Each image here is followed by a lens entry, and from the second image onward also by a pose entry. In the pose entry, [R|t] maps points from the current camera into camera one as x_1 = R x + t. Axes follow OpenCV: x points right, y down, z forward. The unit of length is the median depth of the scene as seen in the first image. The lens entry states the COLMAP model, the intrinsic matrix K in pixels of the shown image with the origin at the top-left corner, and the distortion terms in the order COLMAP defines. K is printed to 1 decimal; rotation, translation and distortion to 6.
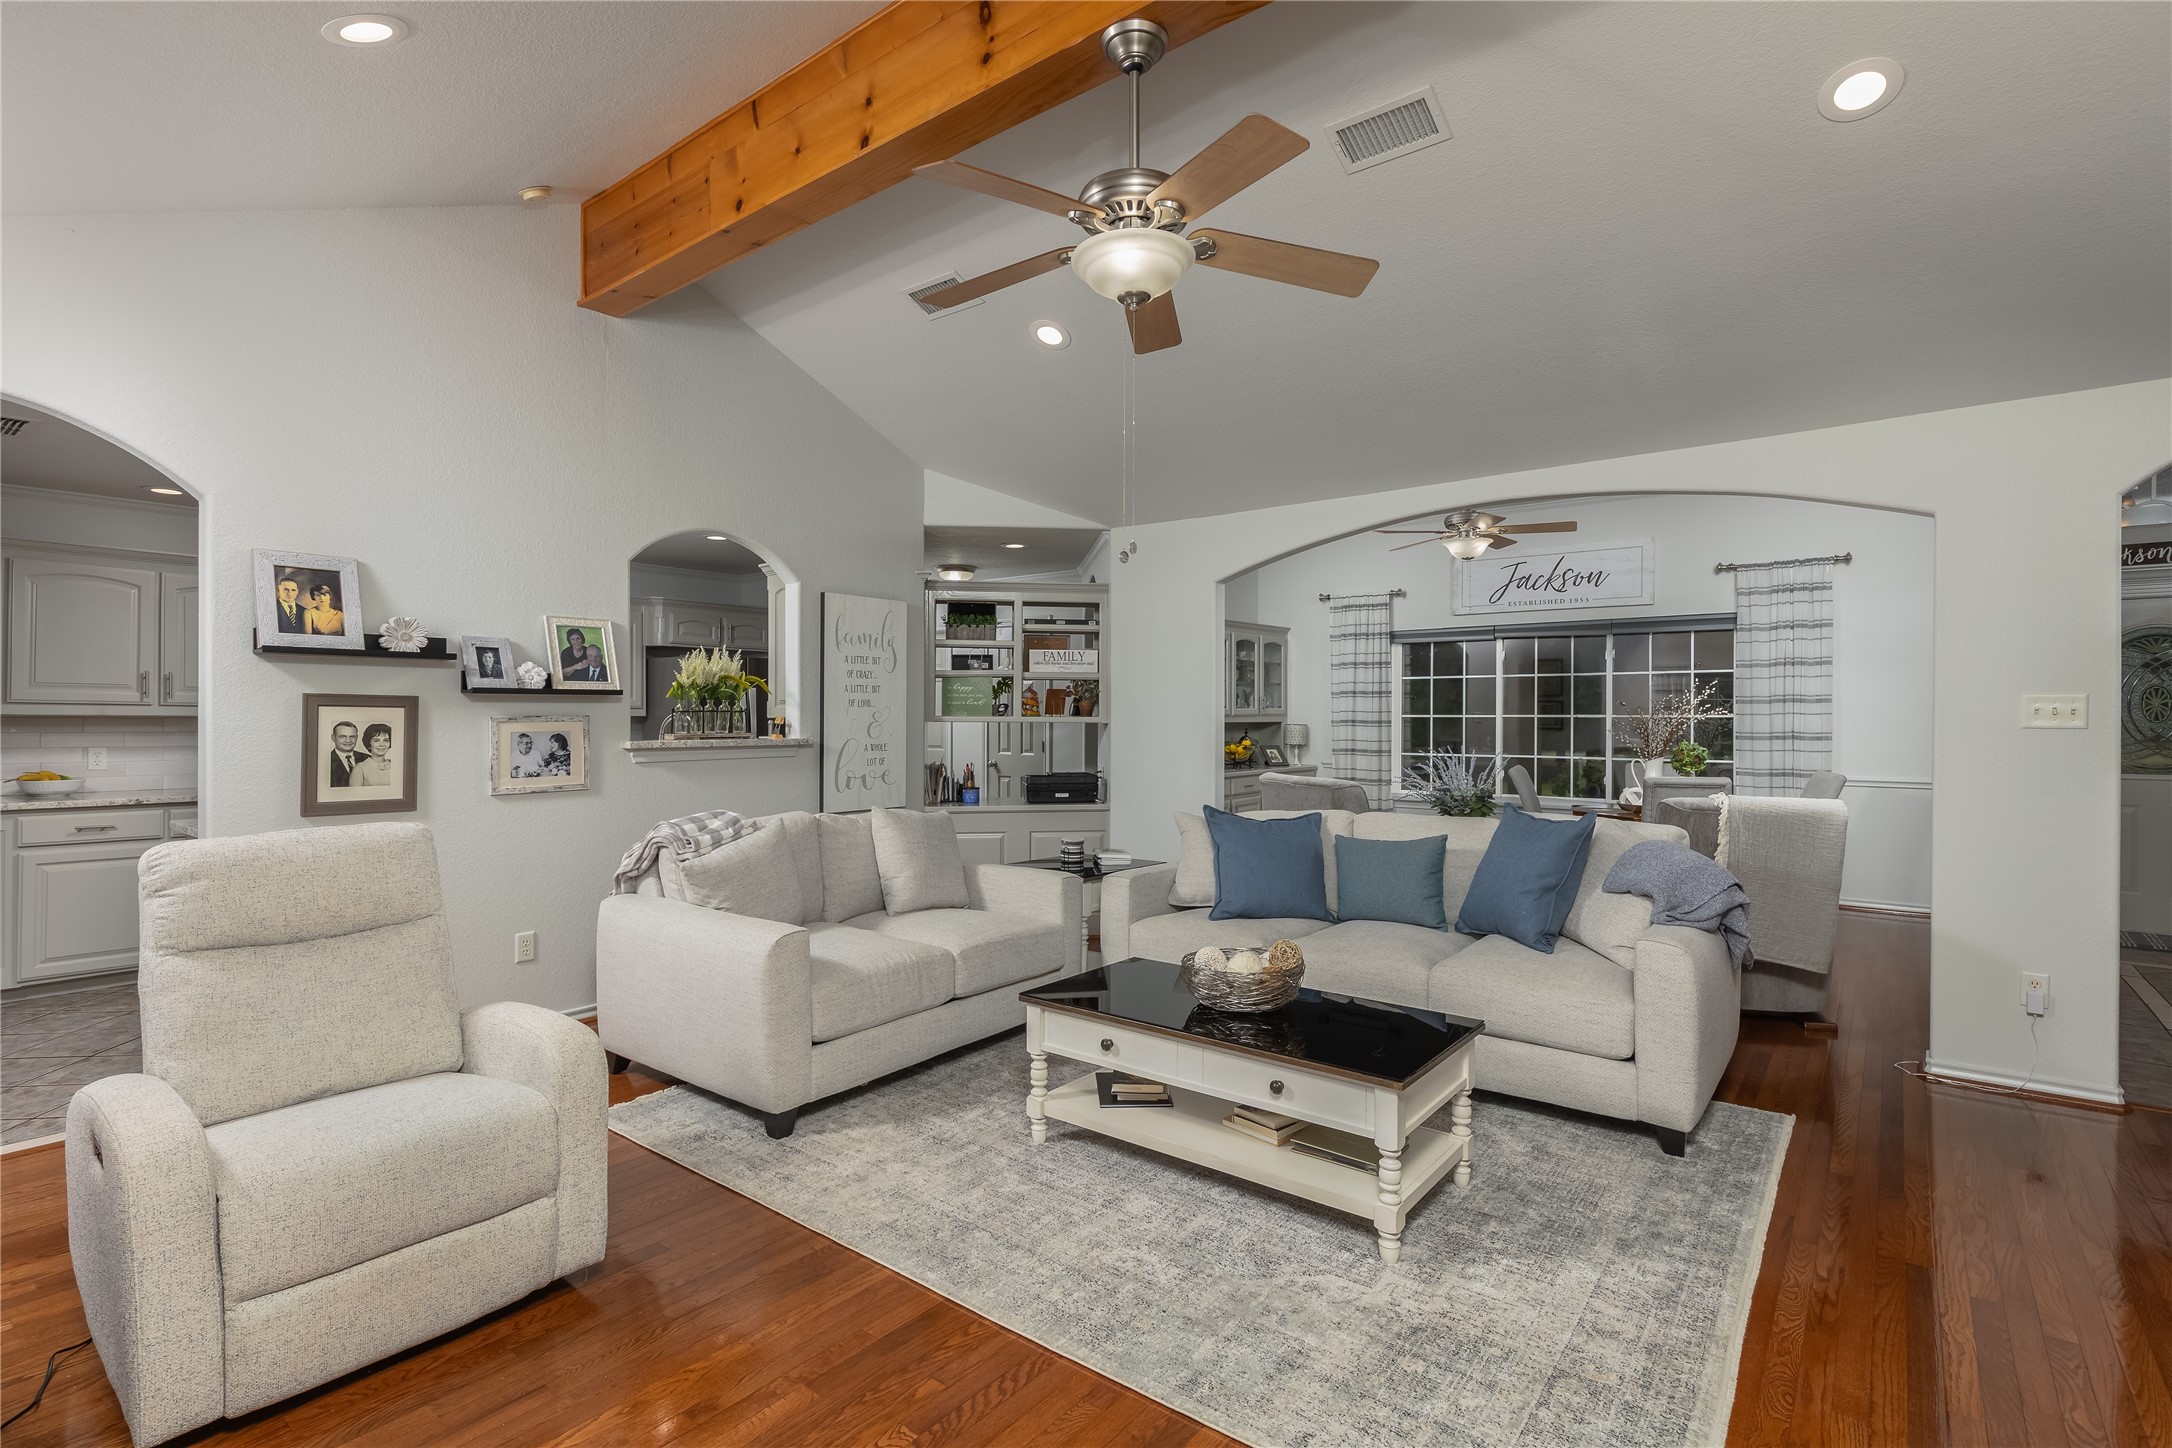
lens RADIAL K [[1027.0, 0, 1093.0], [0, 1027.0, 720.6], [0, 0, 1]] dist [-0.000044, -0.000951]
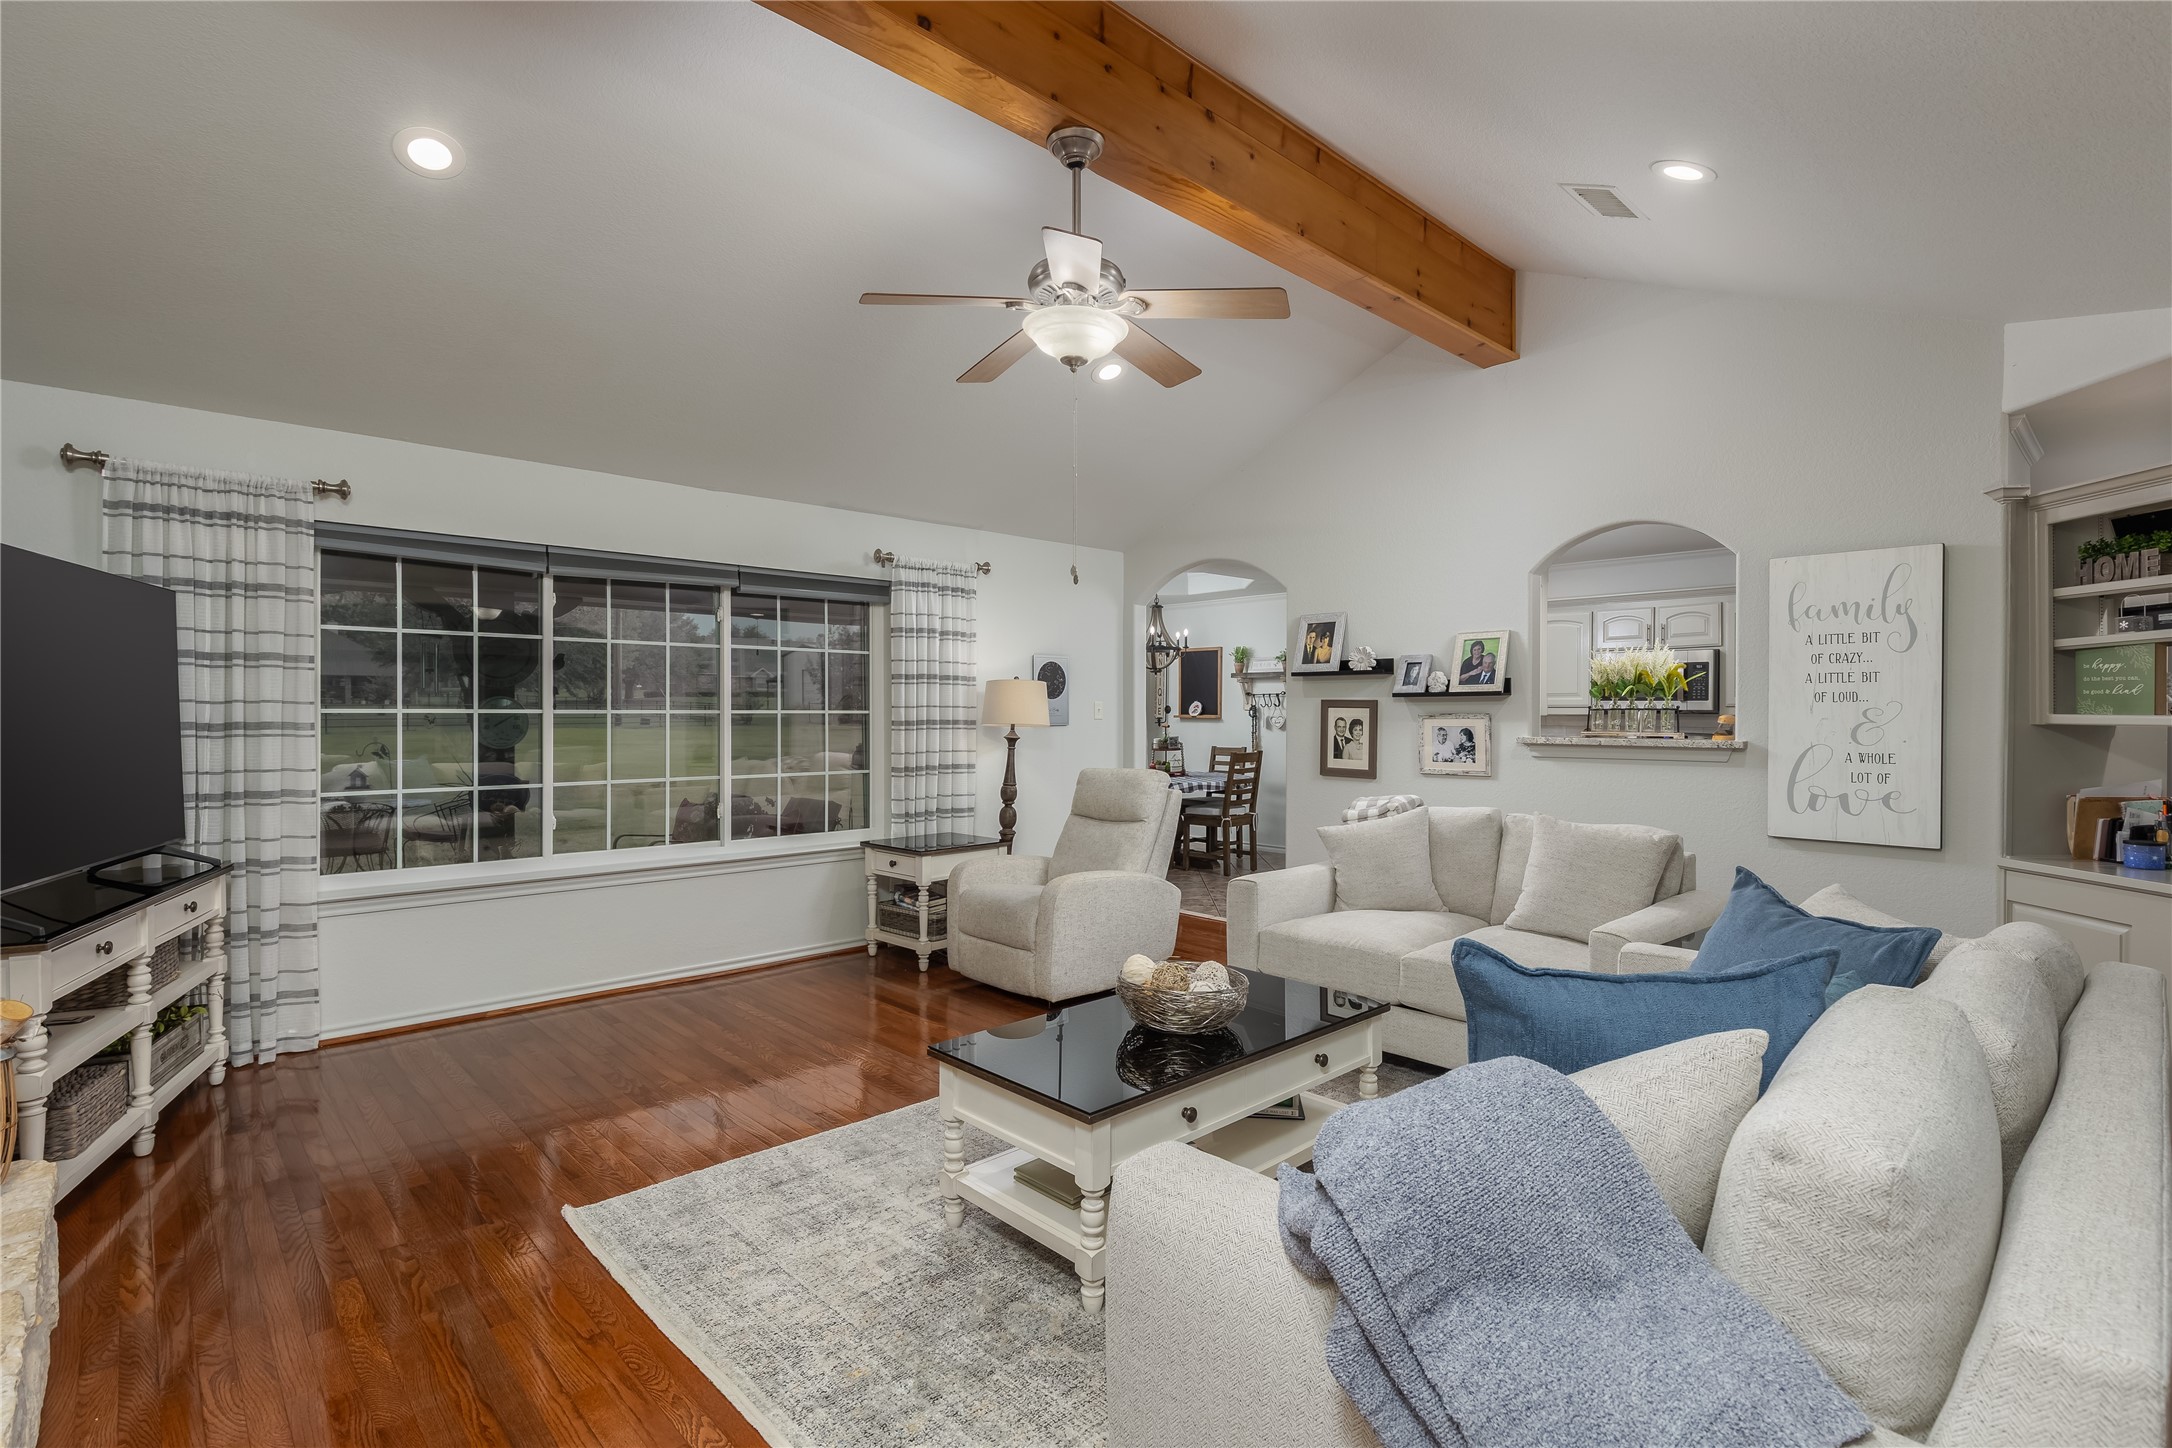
lens RADIAL K [[1027.0, 0, 1091.3], [0, 1027.0, 717.6], [0, 0, 1]] dist [-0.000044, -0.000951]
pose [[-0.152581, 0.000939, -0.988291, 0.790201], [-0.008475, 0.999962, 0.002258, 0.001104], [0.988255, 0.008720, -0.152567, 0.780194]]
